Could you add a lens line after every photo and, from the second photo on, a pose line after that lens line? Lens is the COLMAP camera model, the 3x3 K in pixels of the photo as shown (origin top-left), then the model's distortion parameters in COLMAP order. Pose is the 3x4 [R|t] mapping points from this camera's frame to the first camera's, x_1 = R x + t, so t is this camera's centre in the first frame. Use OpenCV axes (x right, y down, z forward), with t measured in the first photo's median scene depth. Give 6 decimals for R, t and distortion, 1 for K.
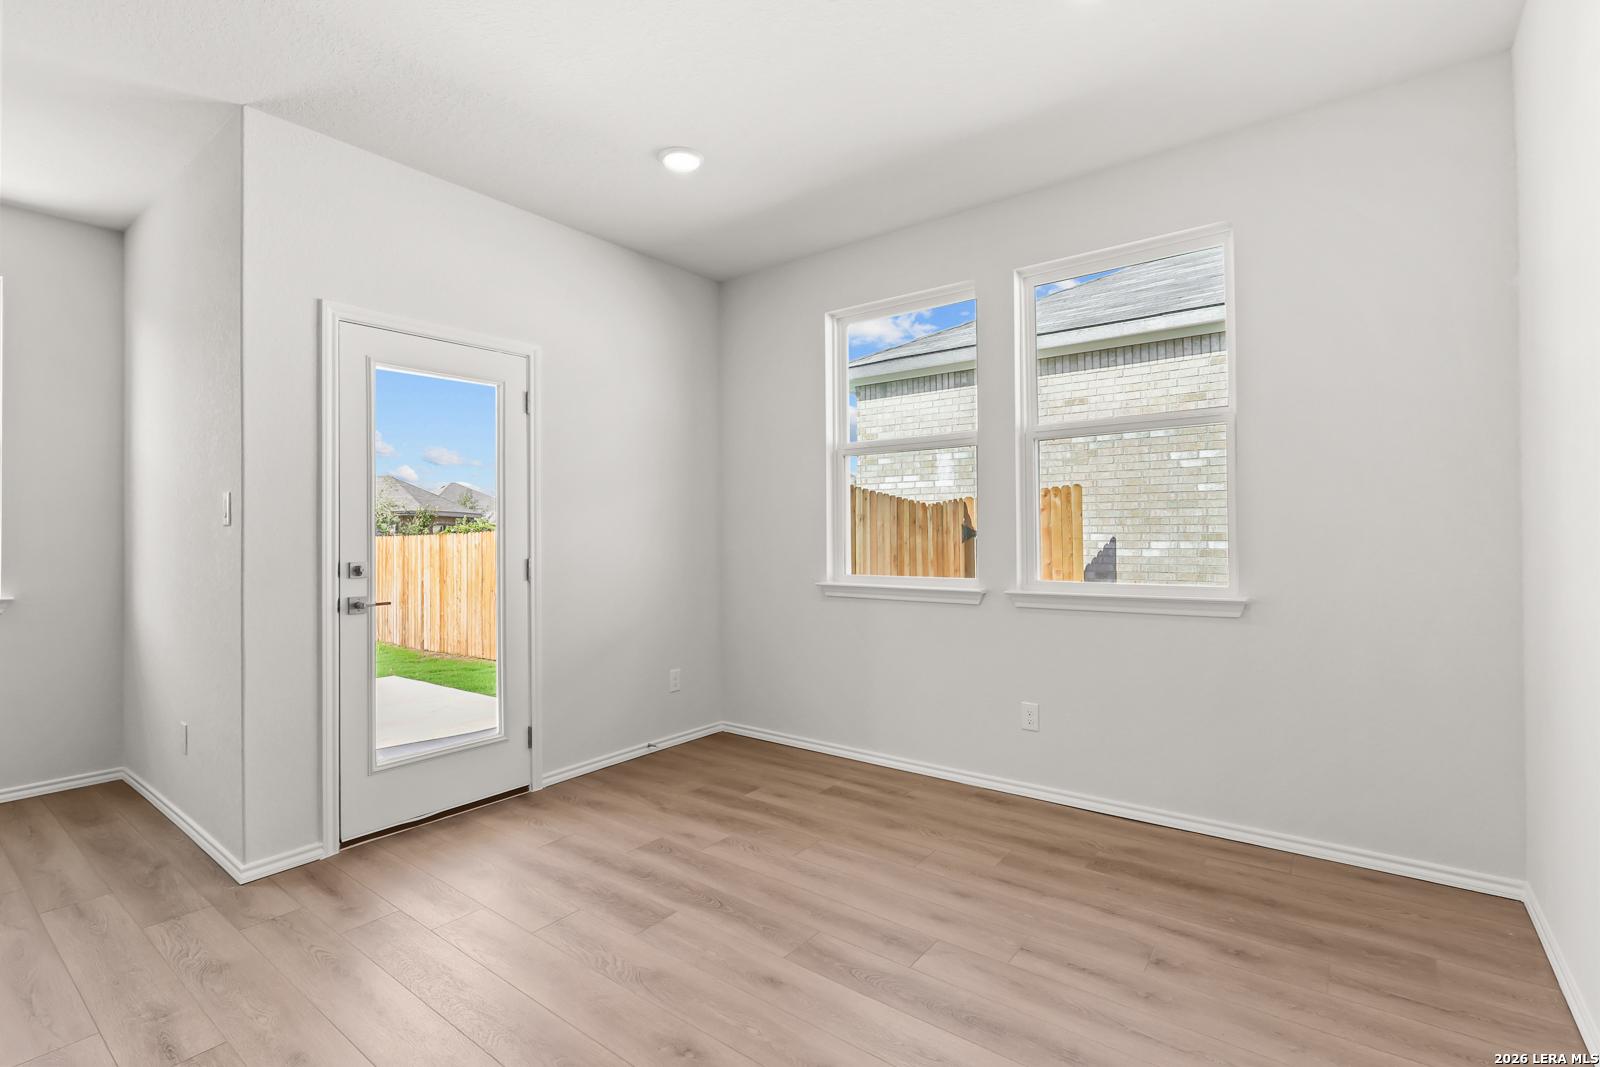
lens RADIAL K [[737.0, 0, 795.3], [0, 737.0, 523.5], [0, 0, 1]] dist [-0.007383, 0.003262]
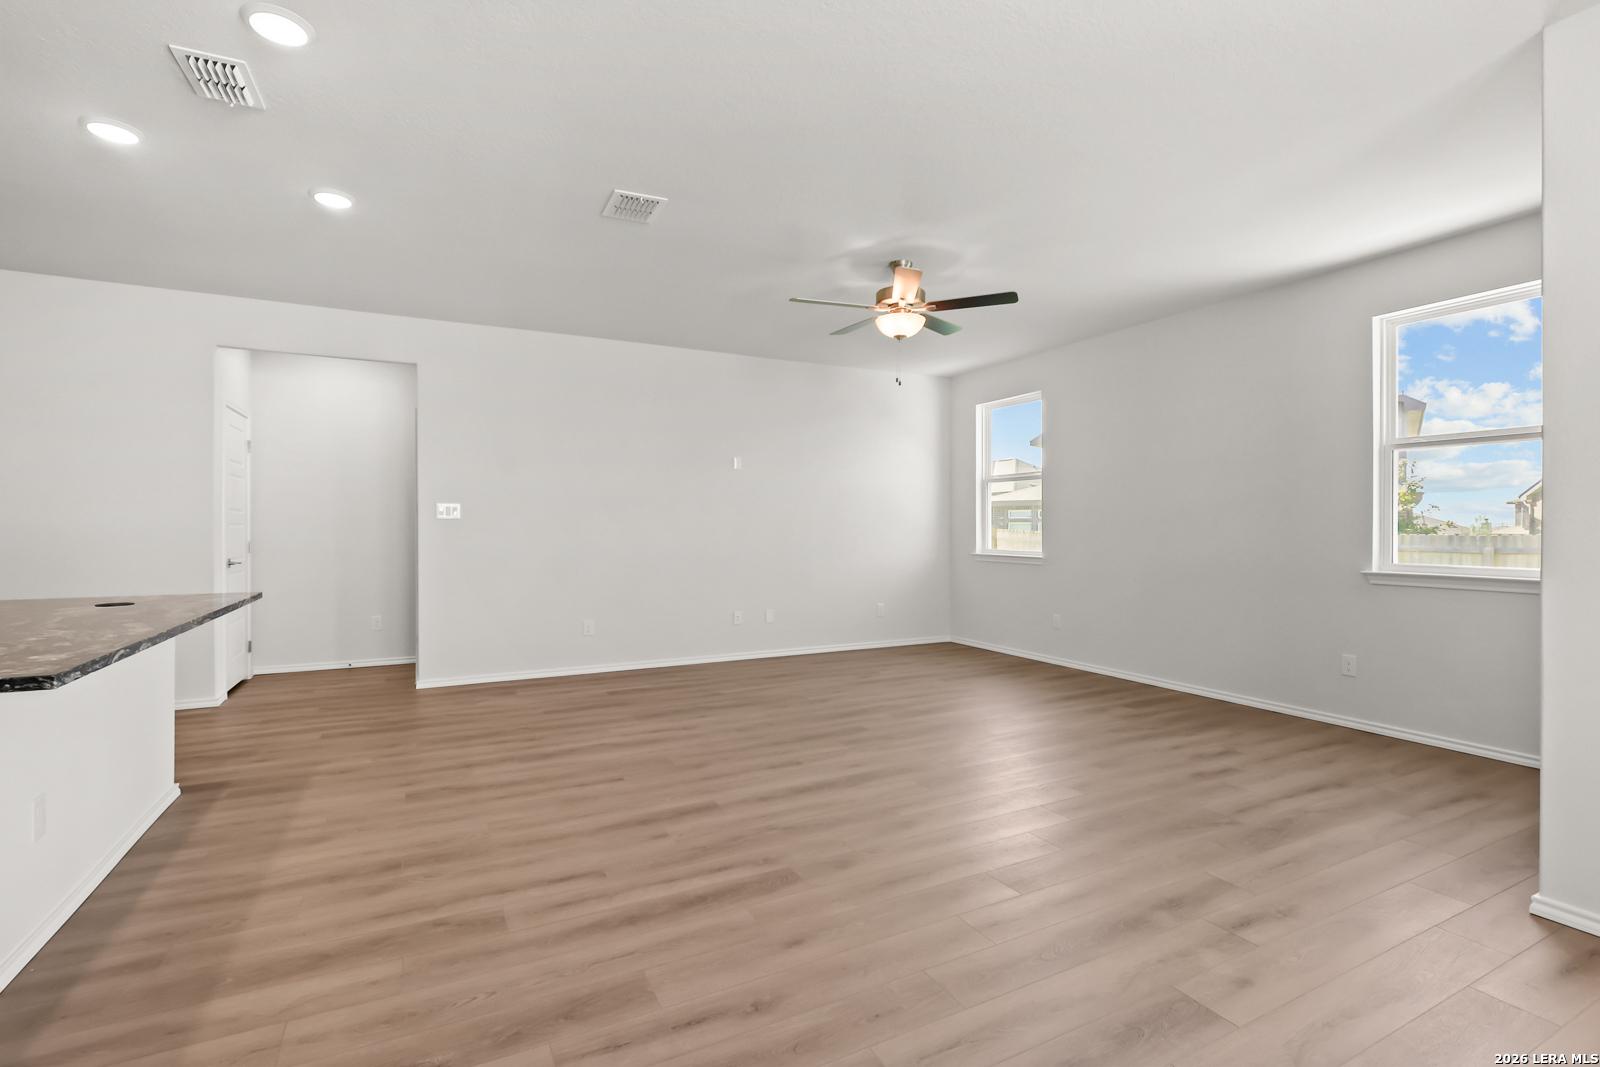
lens RADIAL K [[737.0, 0, 797.3], [0, 737.0, 530.0], [0, 0, 1]] dist [-0.007383, 0.003262]
pose [[-0.426456, 0.012121, -0.904427, 0.316600], [0.013679, 0.999882, 0.006951, 0.004872], [0.904405, -0.009407, -0.426572, 0.425304]]
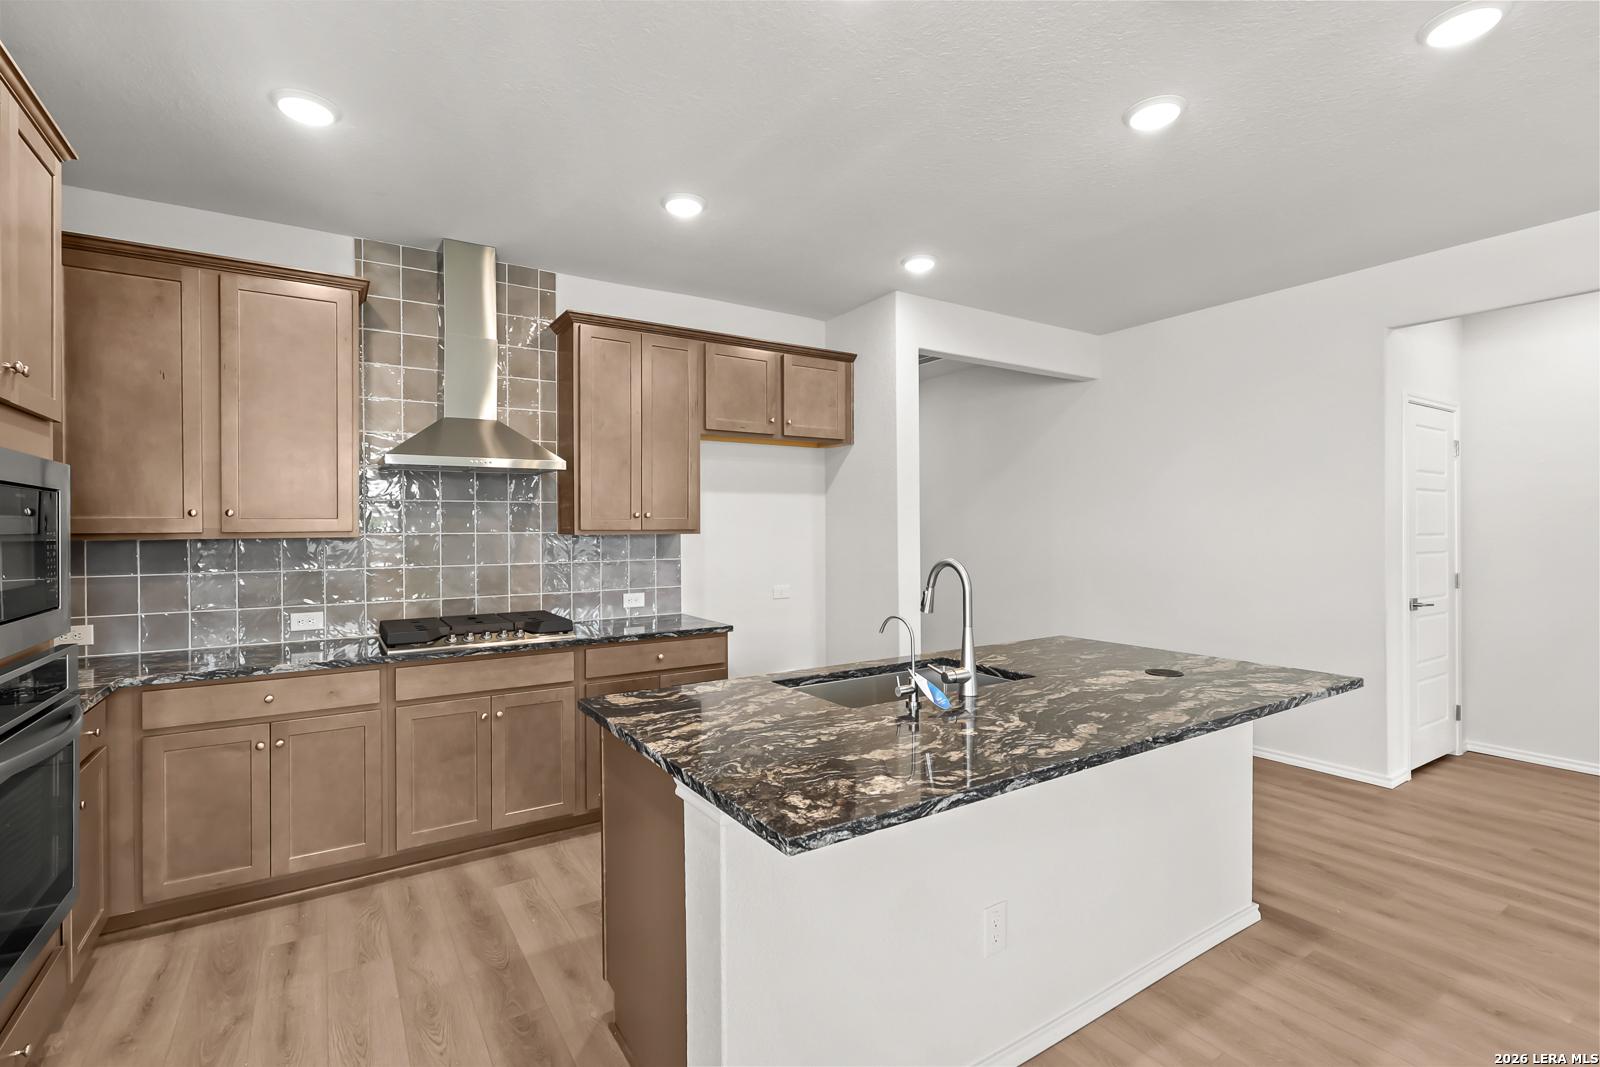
lens RADIAL K [[737.0, 0, 798.1], [0, 737.0, 521.9], [0, 0, 1]] dist [-0.007383, 0.003262]
pose [[-0.944340, 0.017731, 0.328492, -0.008063], [0.011478, 0.999714, -0.020966, -0.050148], [-0.328770, -0.016029, -0.944274, 0.156708]]
